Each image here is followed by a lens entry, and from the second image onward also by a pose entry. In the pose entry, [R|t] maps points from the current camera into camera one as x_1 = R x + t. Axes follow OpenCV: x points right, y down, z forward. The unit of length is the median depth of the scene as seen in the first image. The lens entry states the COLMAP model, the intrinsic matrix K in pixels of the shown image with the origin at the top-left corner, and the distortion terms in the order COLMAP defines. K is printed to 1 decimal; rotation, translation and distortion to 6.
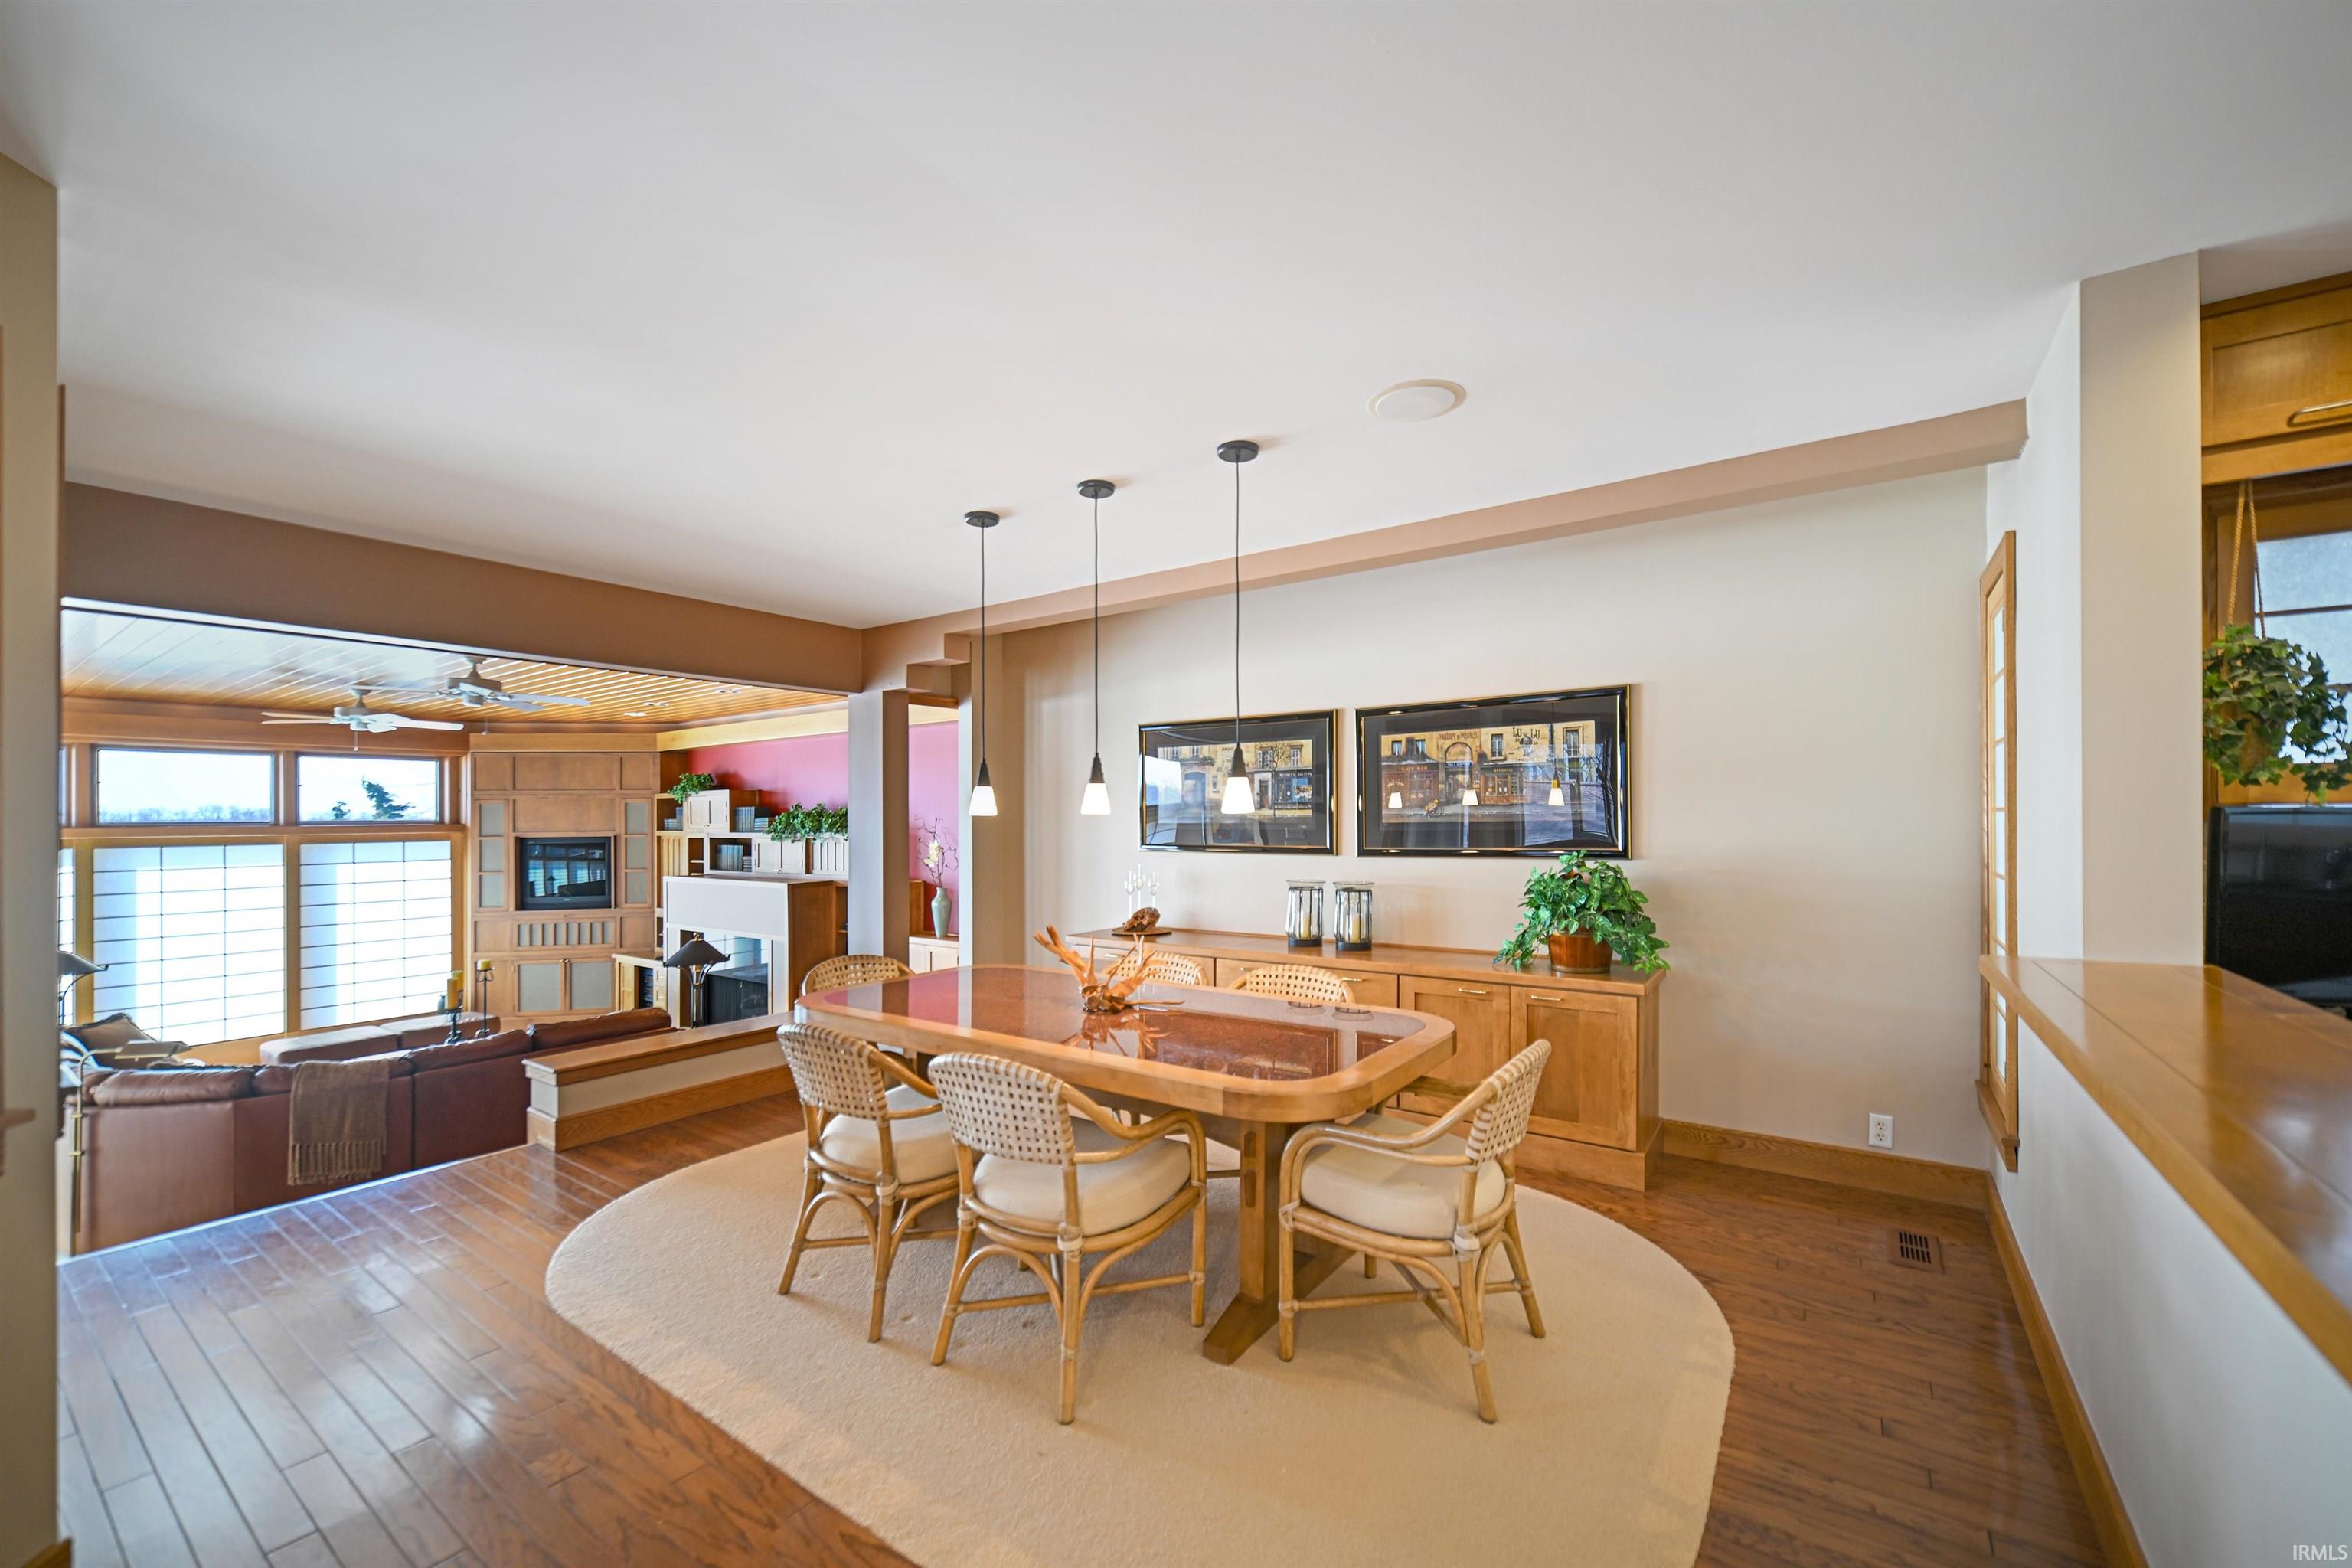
lens RADIAL K [[932.2, 0, 1181.3], [0, 932.2, 808.1], [0, 0, 1]] dist [-0.000309, -0.000054]
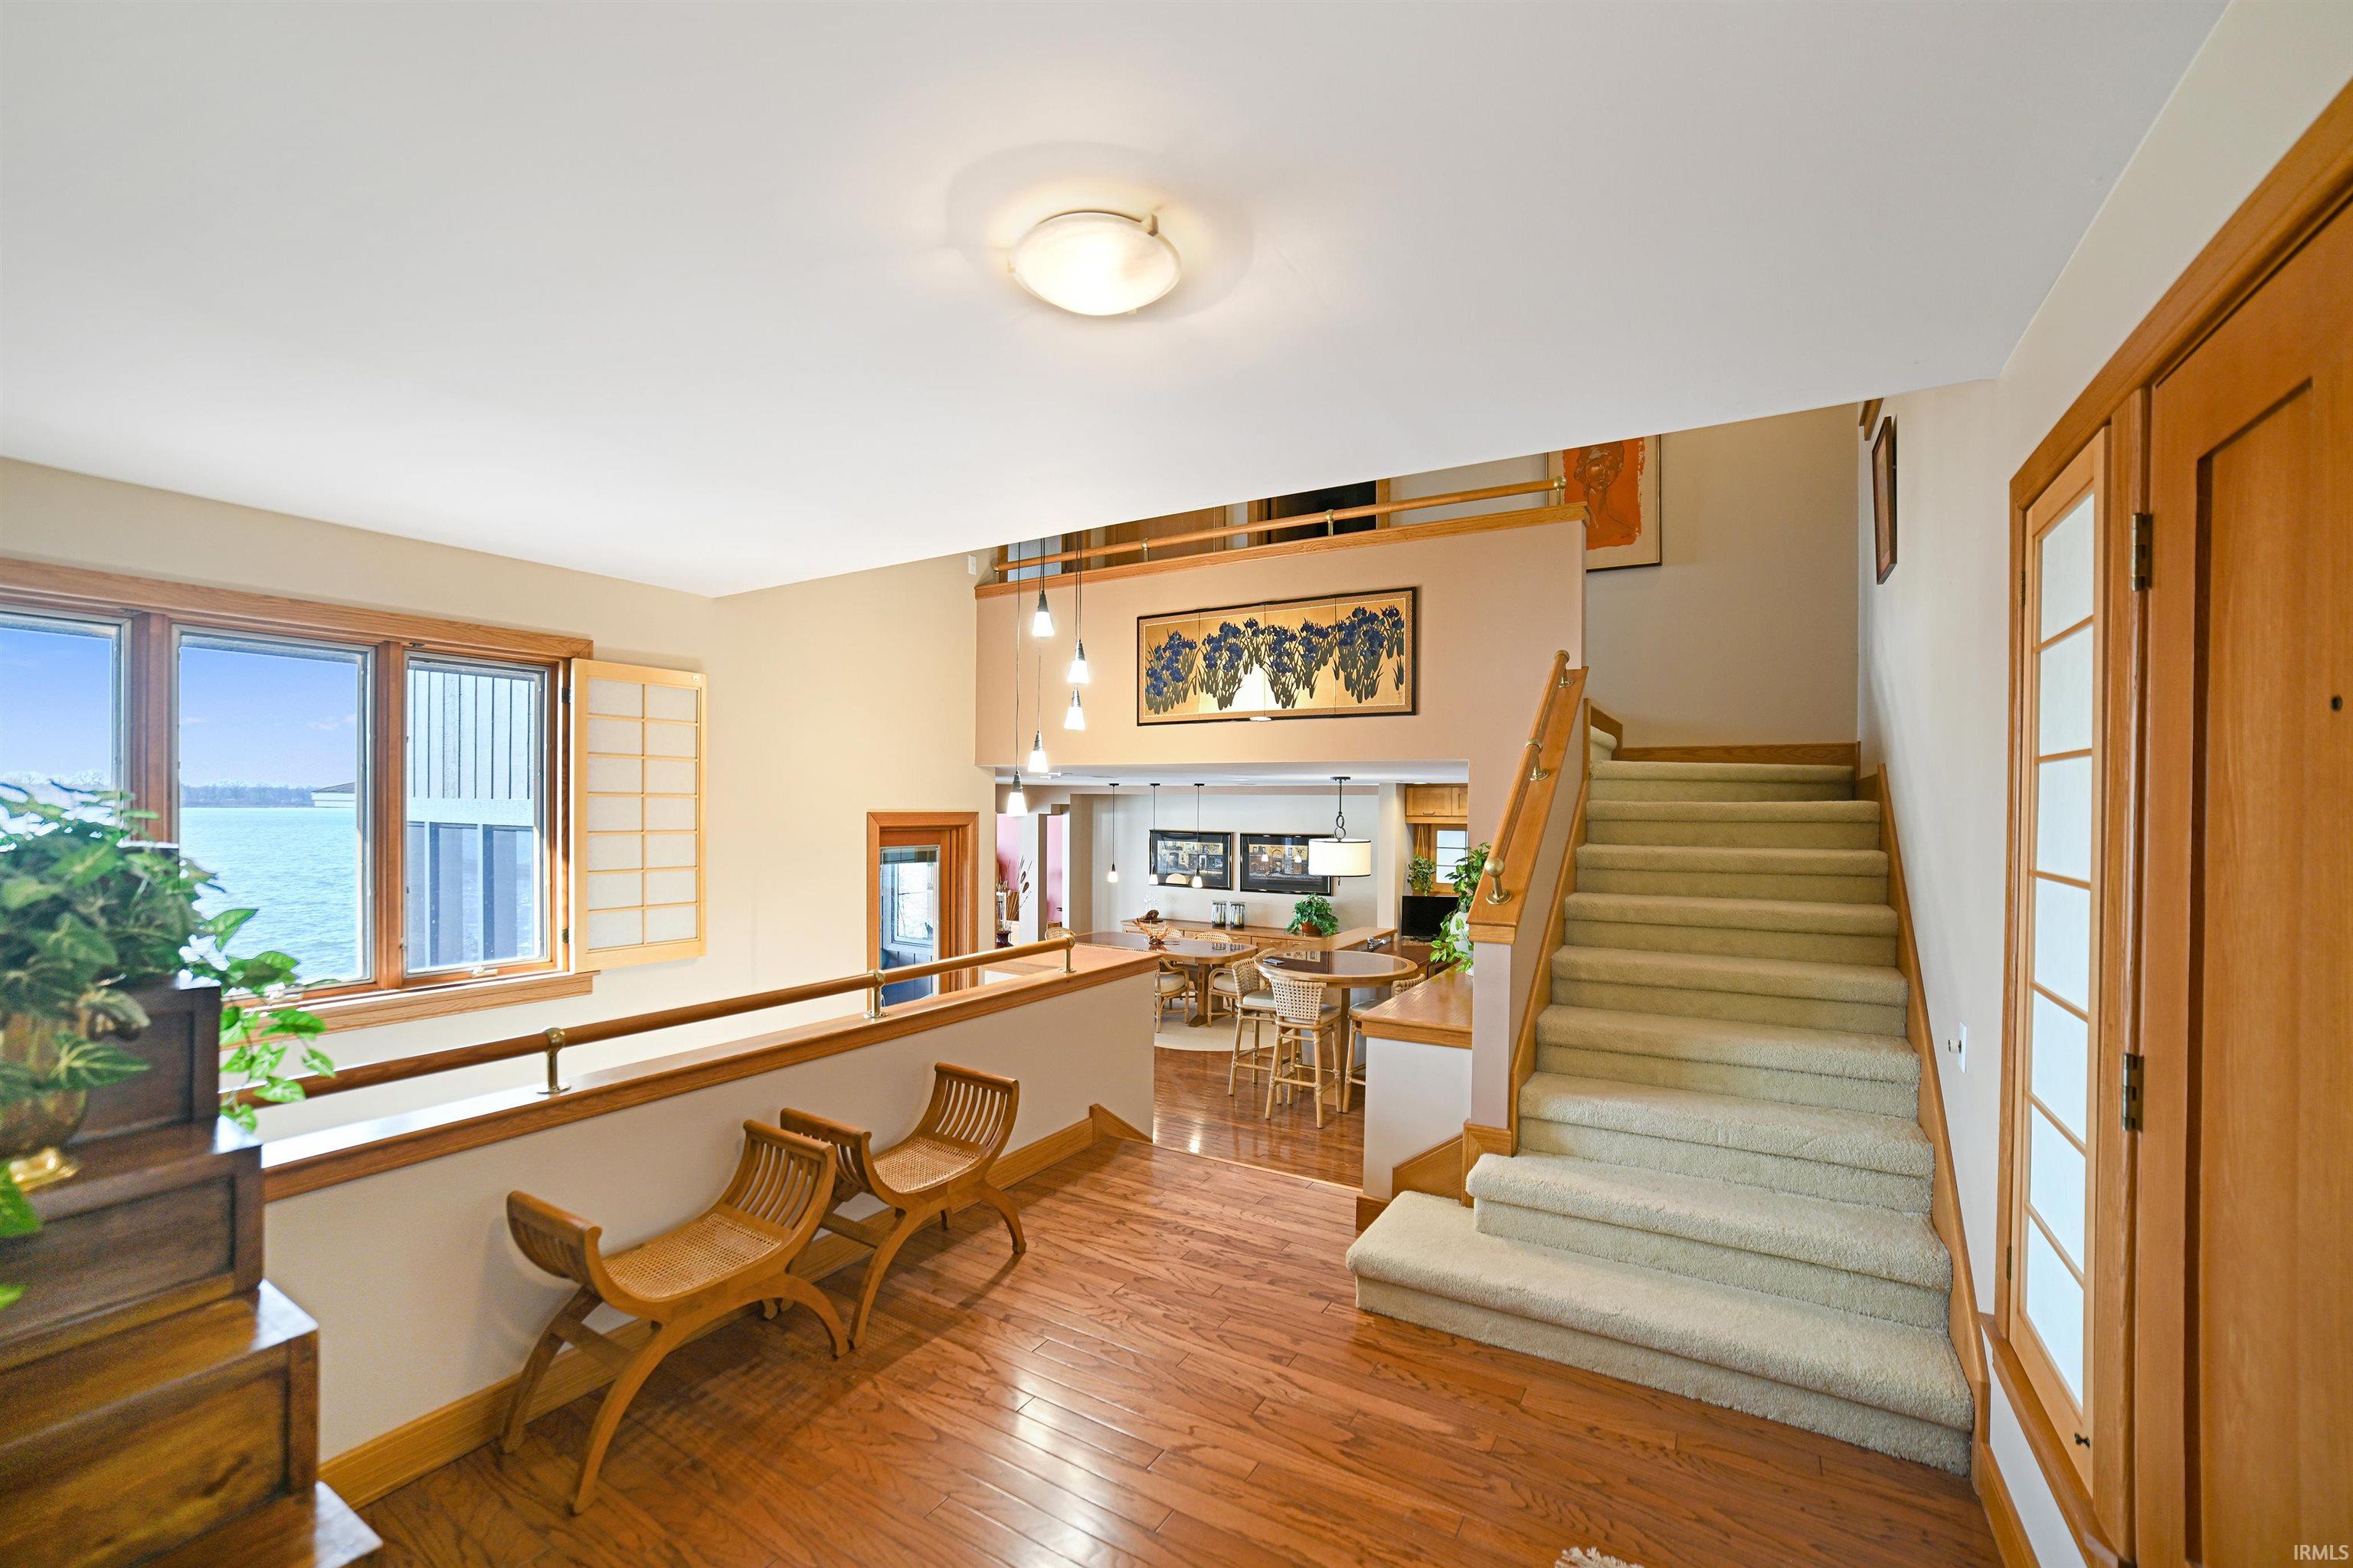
lens RADIAL K [[932.6, 0, 1181.8], [0, 932.6, 808.1], [0, 0, 1]] dist [-0.000309, -0.000054]
pose [[0.996716, 0.017355, 0.079100, -0.175773], [-0.018435, 0.999746, 0.012940, -0.205794], [-0.078856, -0.014356, 0.996783, -1.529873]]
